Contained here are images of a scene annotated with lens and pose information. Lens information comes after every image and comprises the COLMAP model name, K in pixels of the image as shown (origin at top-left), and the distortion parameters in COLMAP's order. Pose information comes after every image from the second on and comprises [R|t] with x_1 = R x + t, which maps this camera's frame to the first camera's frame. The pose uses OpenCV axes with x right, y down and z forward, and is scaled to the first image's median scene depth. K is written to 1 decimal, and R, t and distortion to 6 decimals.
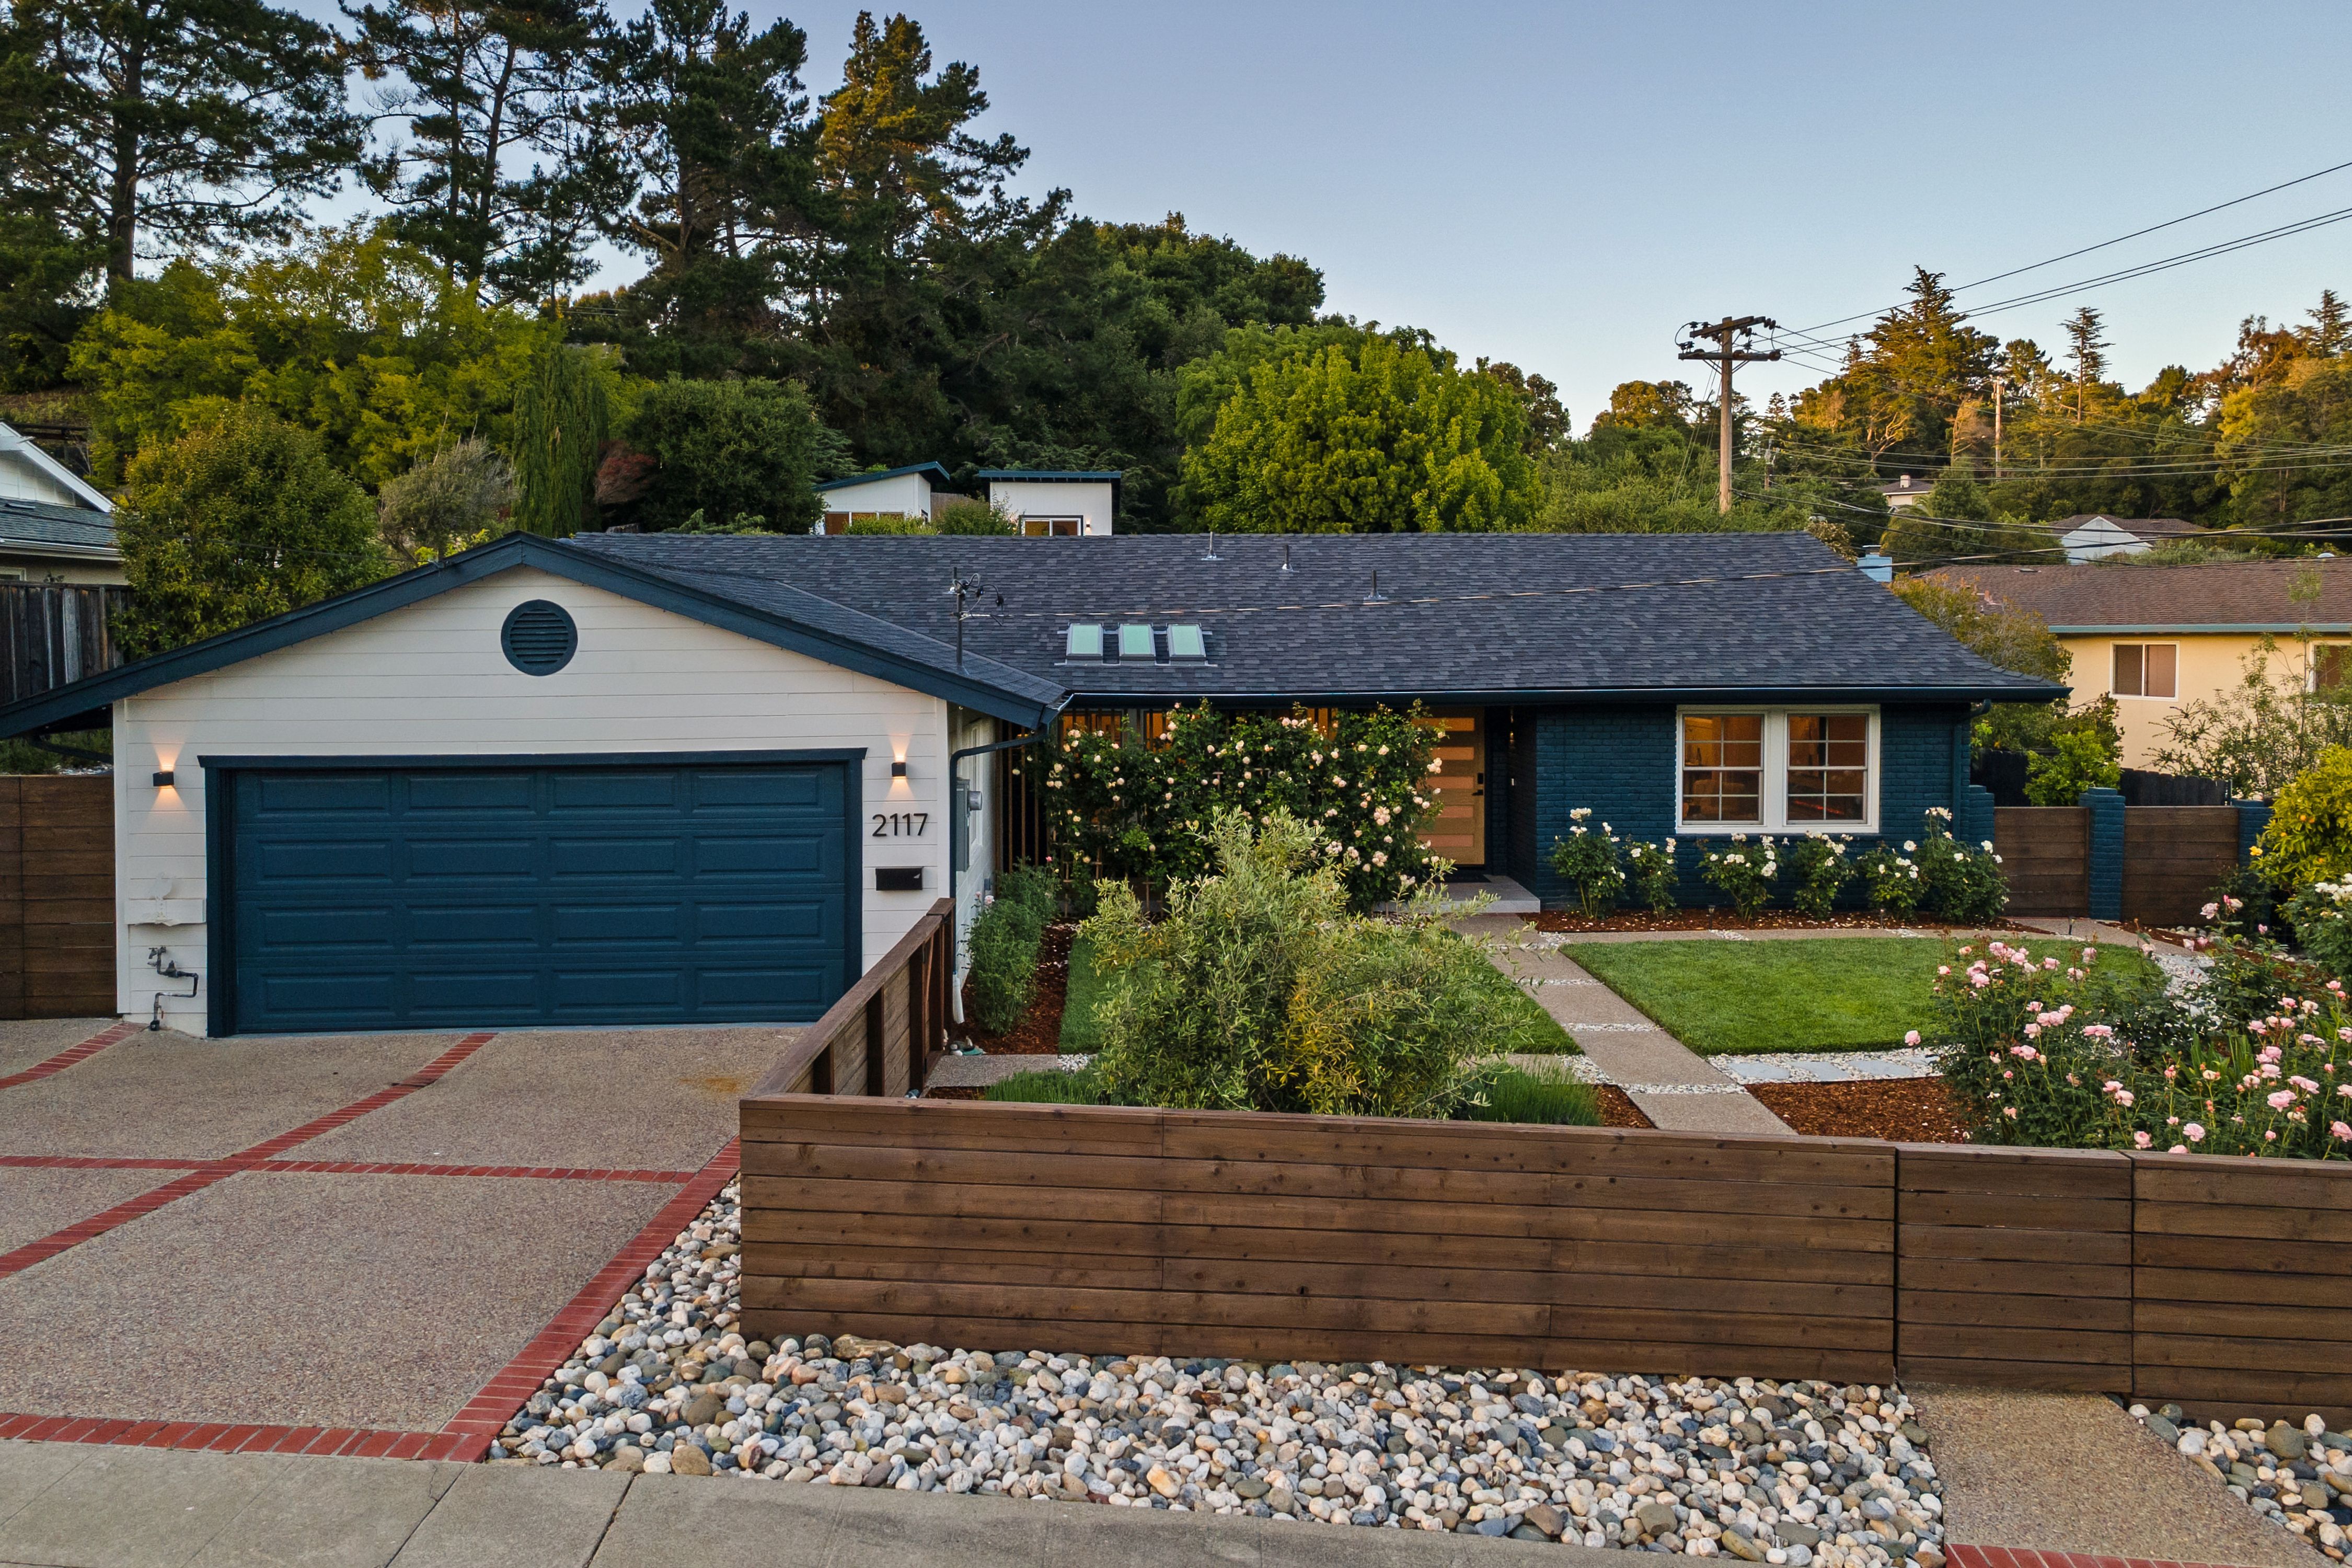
lens RADIAL K [[1758.6, 0, 1159.7], [0, 1758.6, 722.7], [0, 0, 1]] dist [0.035803, -0.000662]
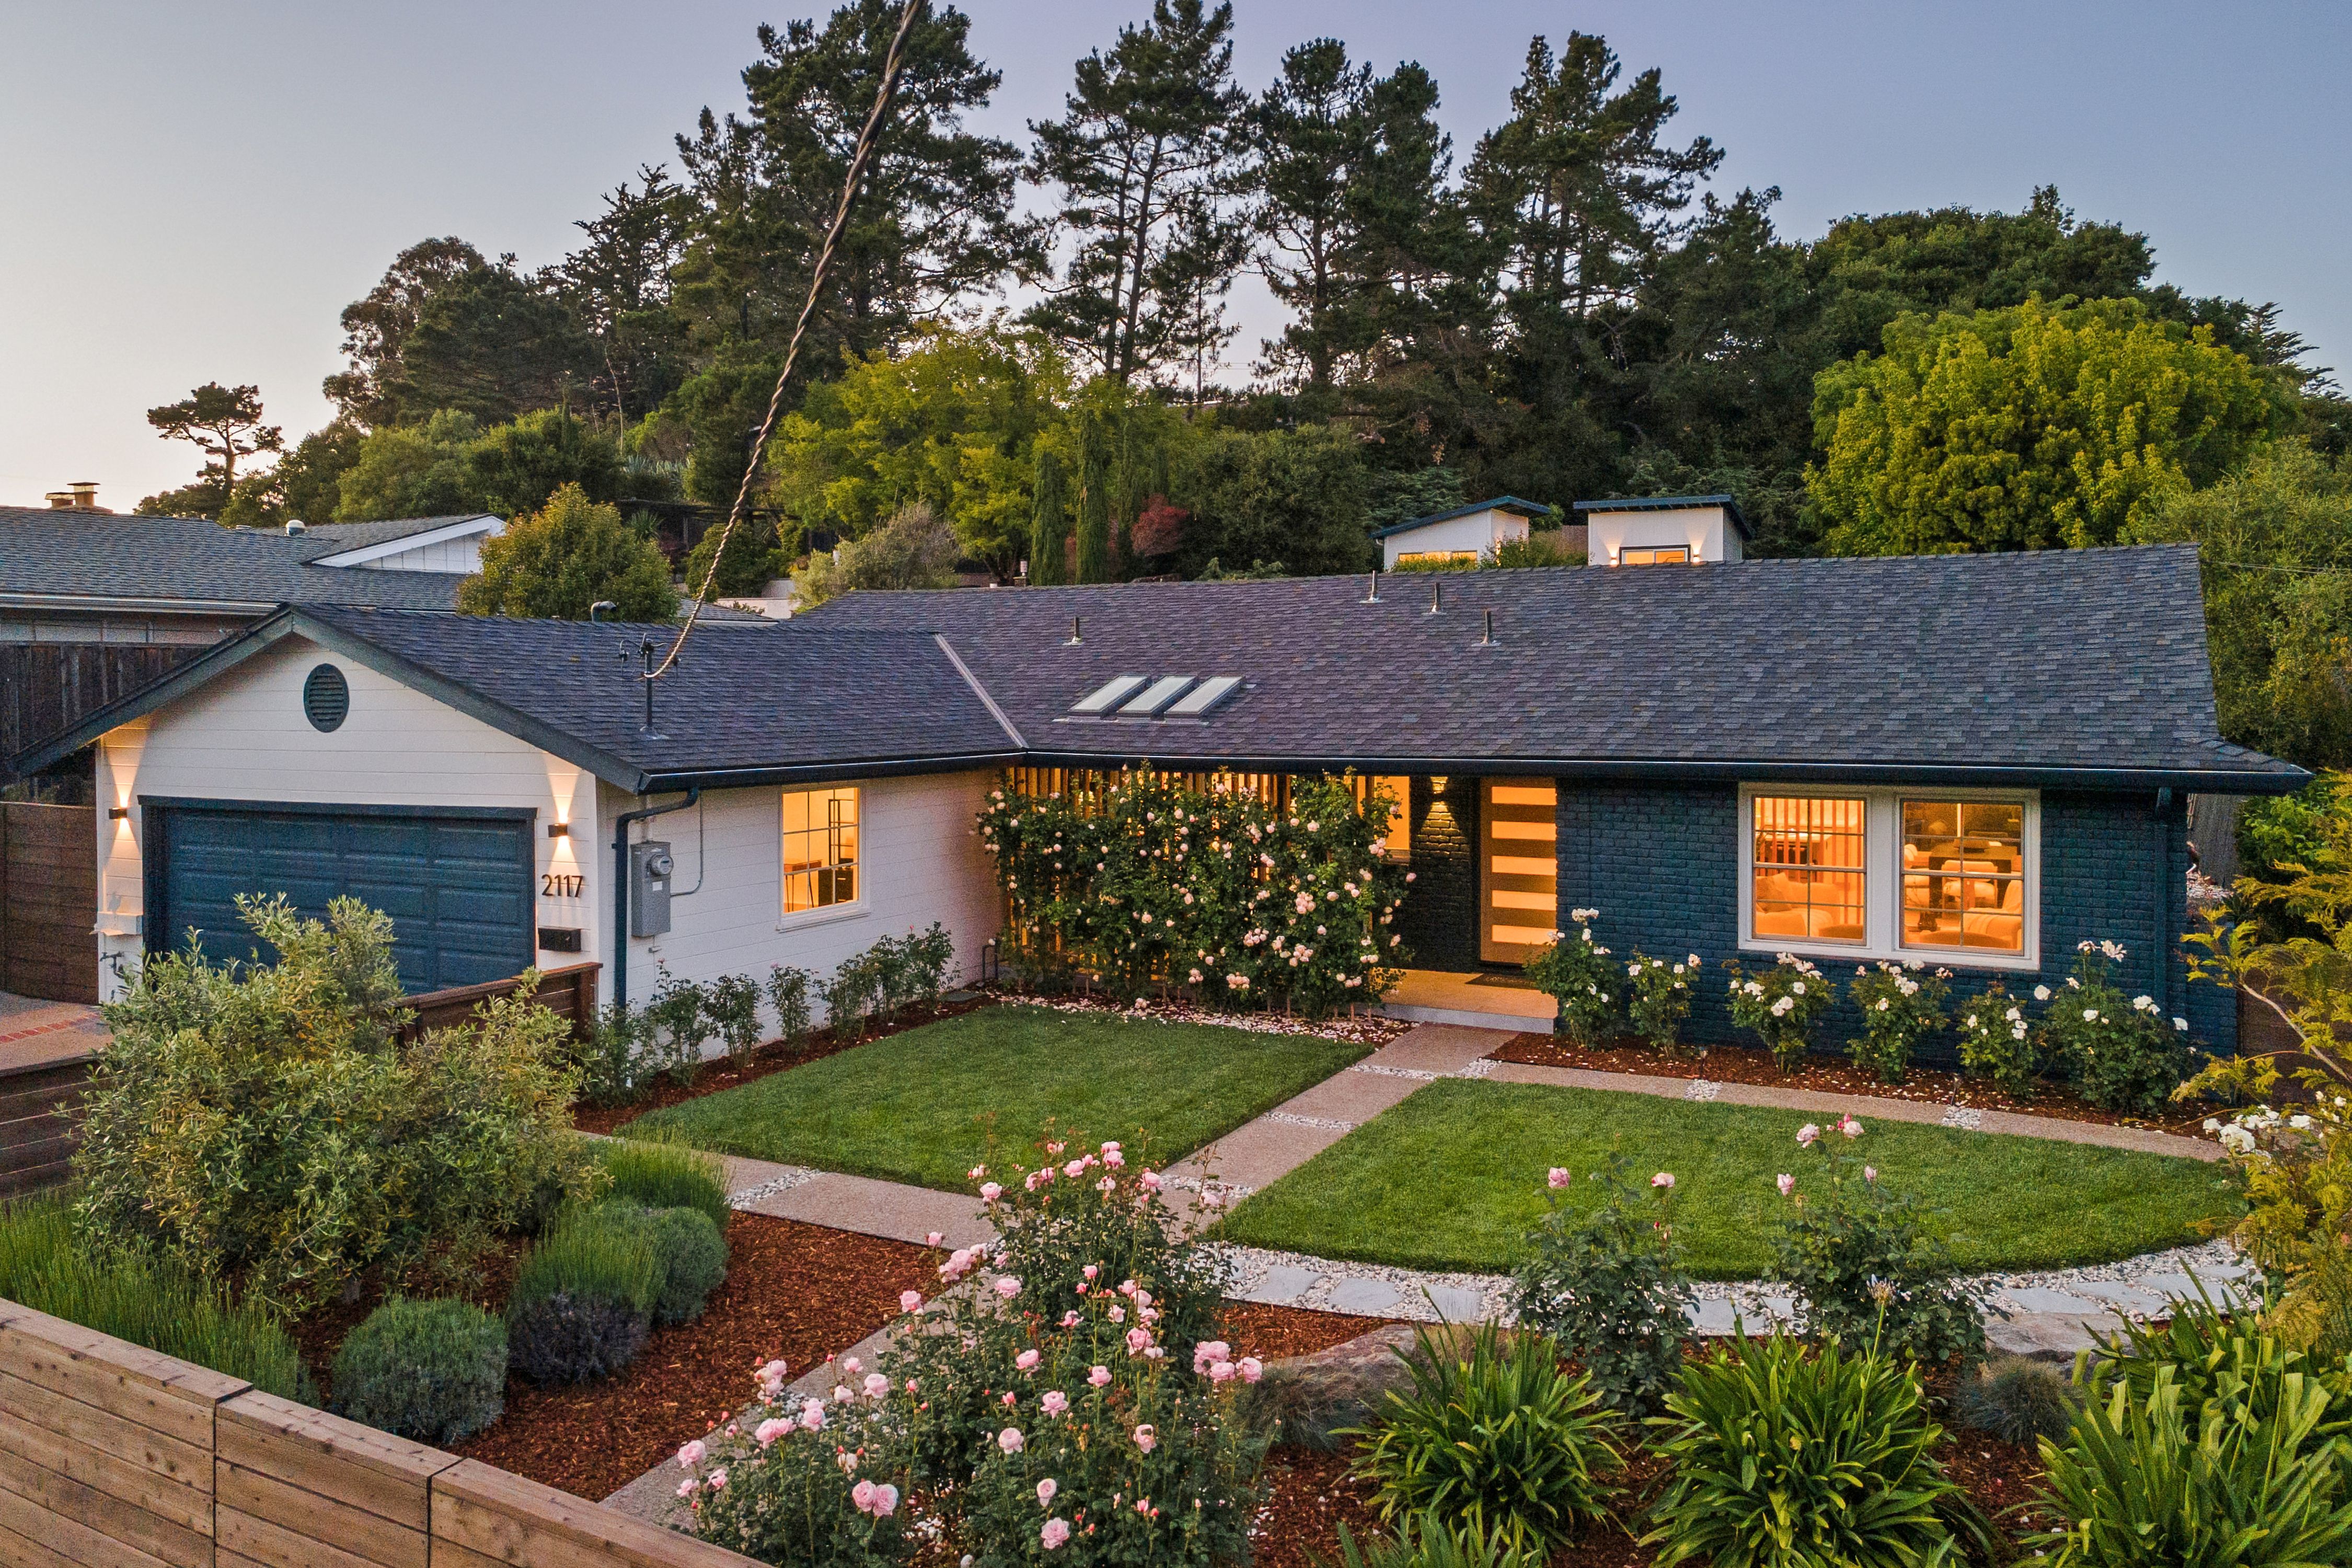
lens RADIAL K [[1733.8, 0, 1156.6], [0, 1733.8, 747.6], [0, 0, 1]] dist [0.037480, -0.001741]
pose [[0.868166, 0.019150, -0.495904, 0.187659], [-0.021622, 0.999766, 0.000755, -0.008469], [0.495802, 0.010067, 0.868377, 0.088707]]
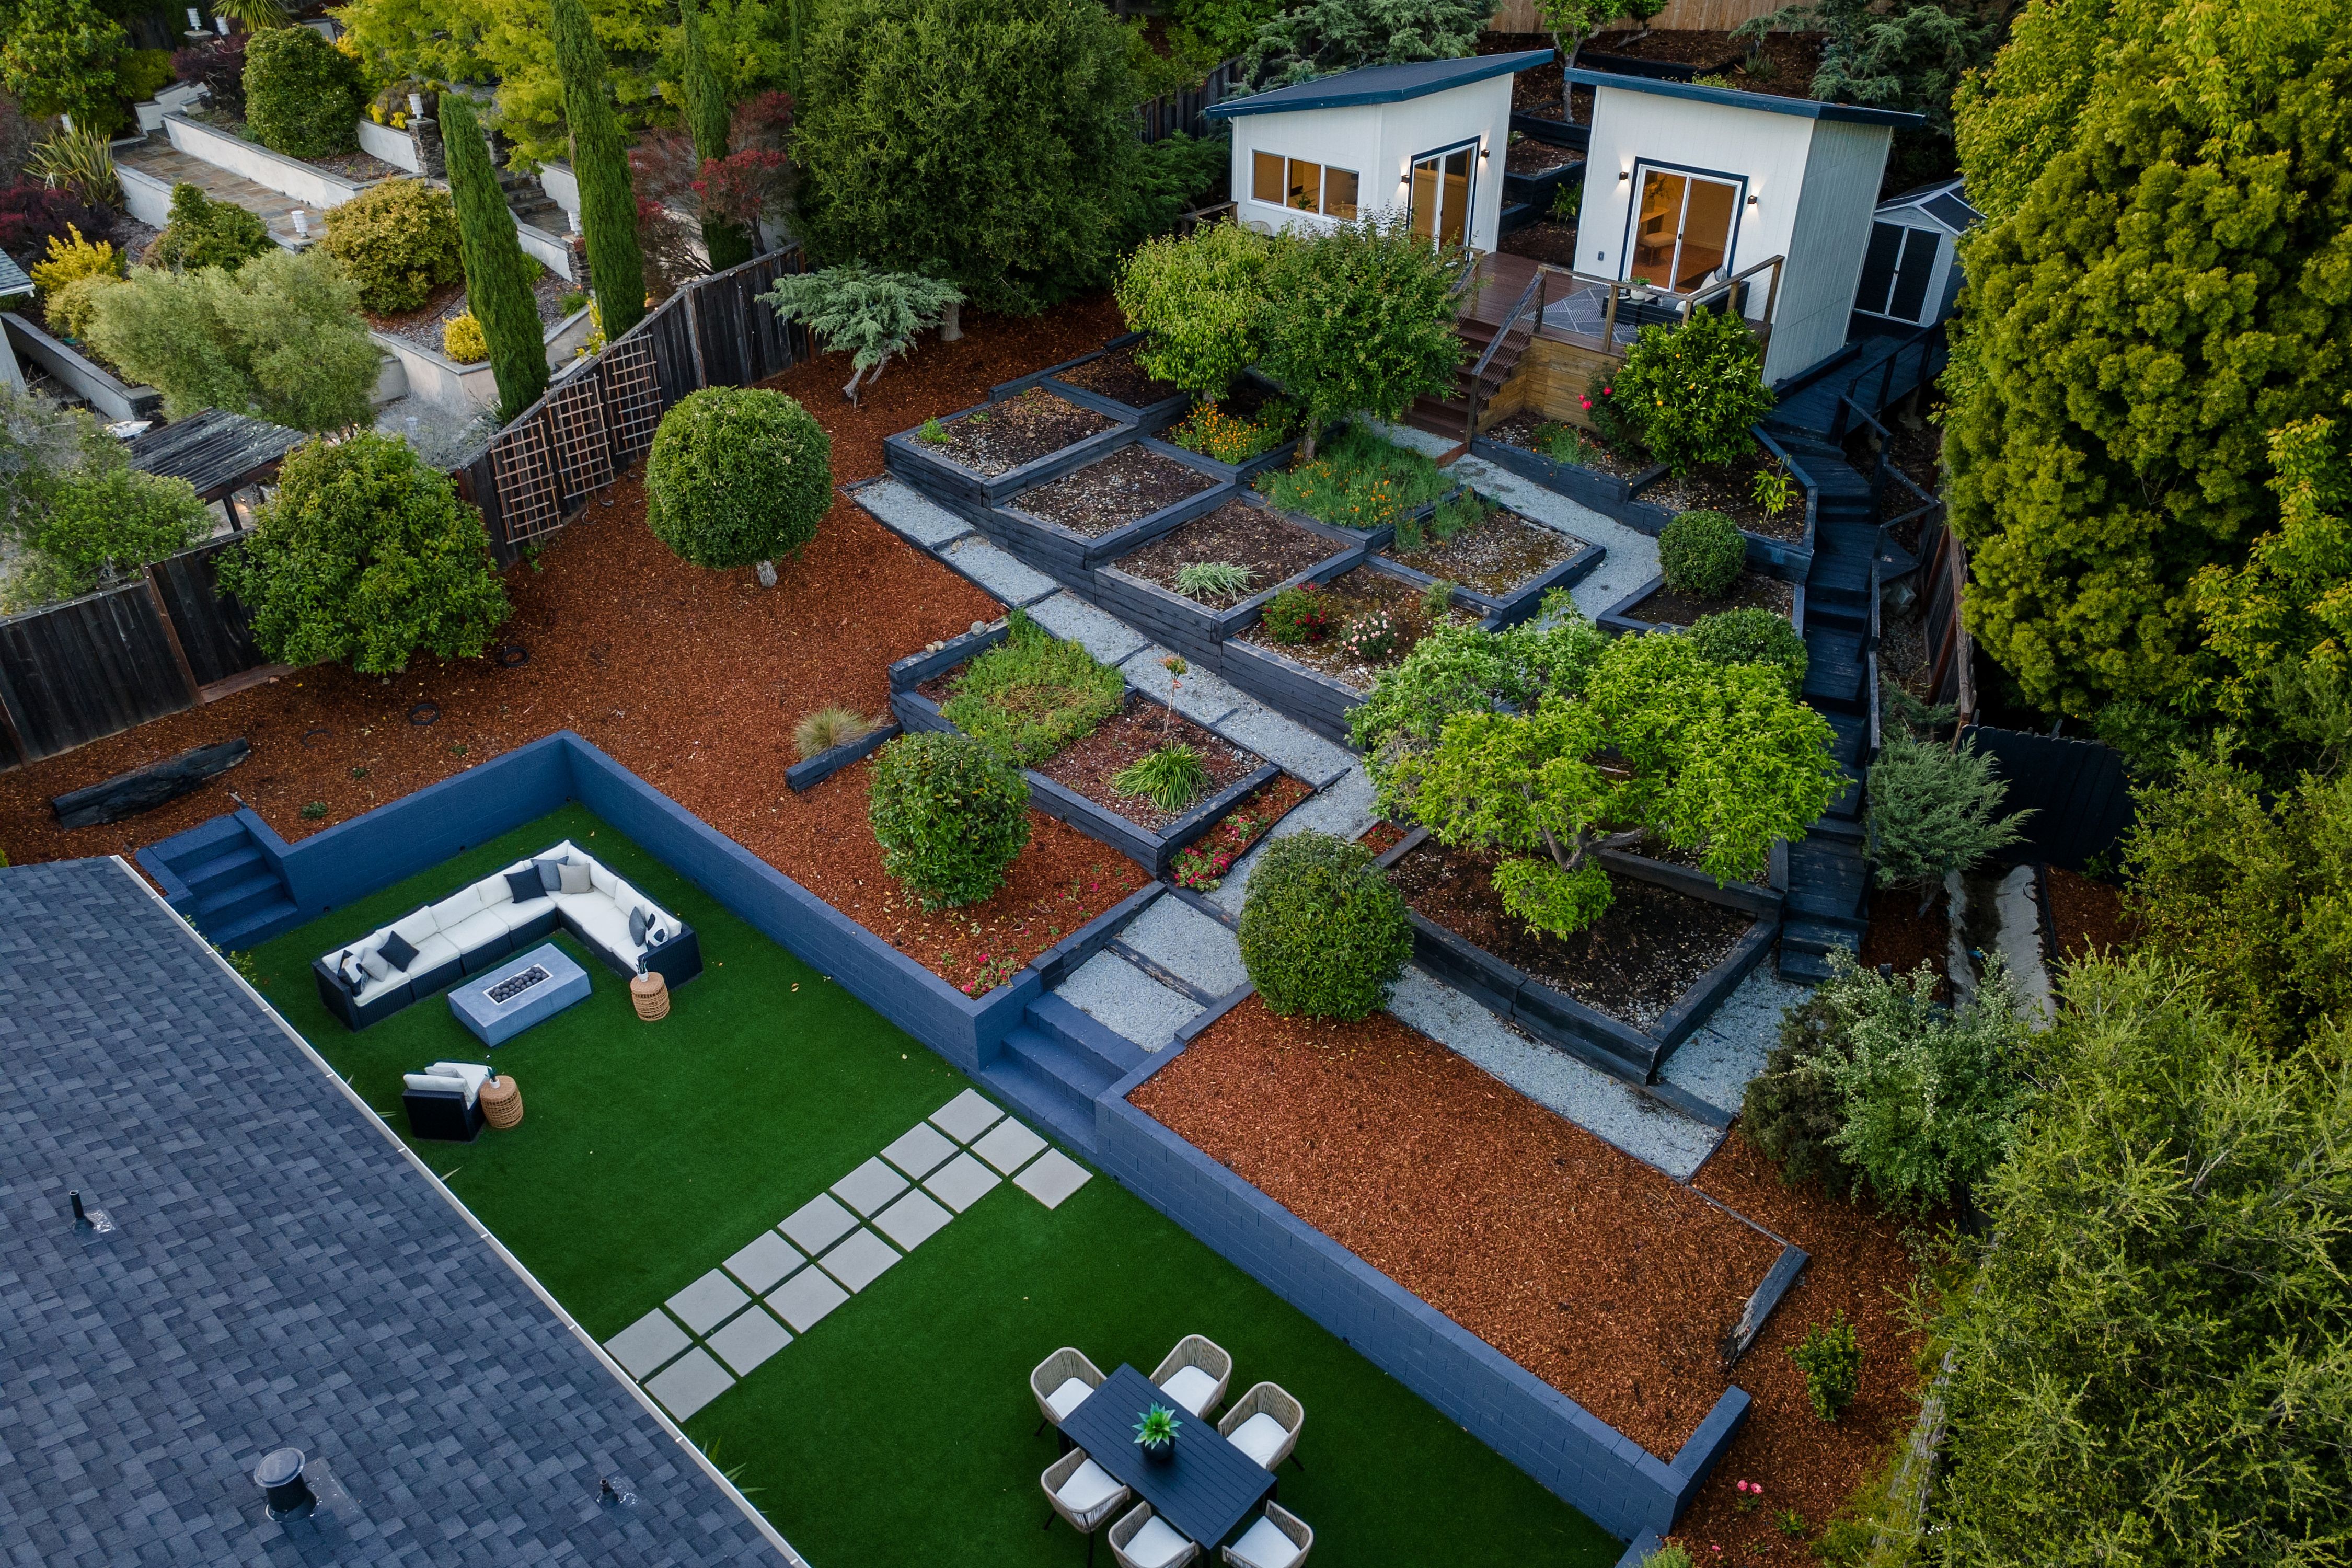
lens RADIAL K [[1713.2, 0, 1153.8], [0, 1713.2, 800.7], [0, 0, 1]] dist [0.046613, 0.000879]
pose [[0.705813, 0.393647, -0.588957, 0.225667], [-0.033326, 0.848923, 0.527464, -0.250239], [0.707614, -0.352664, 0.612300, 0.572649]]
